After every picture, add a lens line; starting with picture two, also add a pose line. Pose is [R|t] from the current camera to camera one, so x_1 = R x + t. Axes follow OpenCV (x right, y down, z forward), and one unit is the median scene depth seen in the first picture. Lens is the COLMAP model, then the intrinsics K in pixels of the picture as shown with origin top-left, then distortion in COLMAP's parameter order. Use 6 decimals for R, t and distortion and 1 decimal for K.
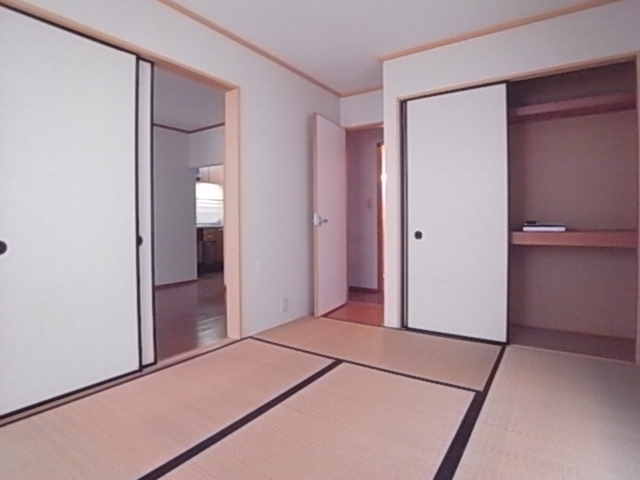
lens RADIAL K [[360.0, 0, 317.7], [0, 360.0, 240.7], [0, 0, 1]] dist [-0.064150, 0.002619]
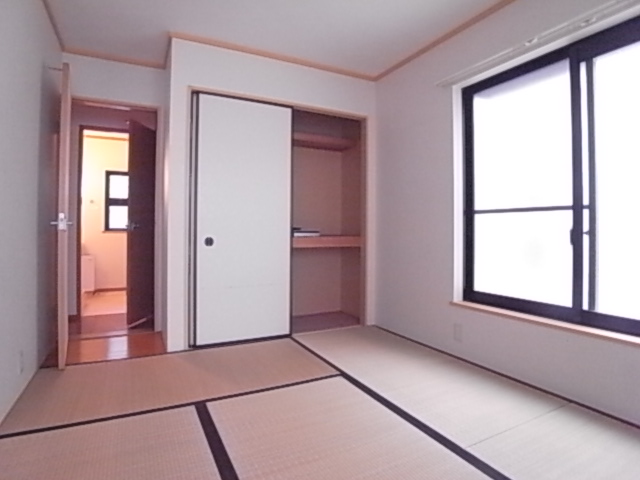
lens RADIAL K [[360.0, 0, 319.6], [0, 360.0, 235.3], [0, 0, 1]] dist [-0.064150, 0.002619]
pose [[0.473619, -0.002155, 0.880727, -0.439149], [0.032265, 0.999368, -0.014906, -0.010132], [-0.880139, 0.035477, 0.473389, 0.352131]]
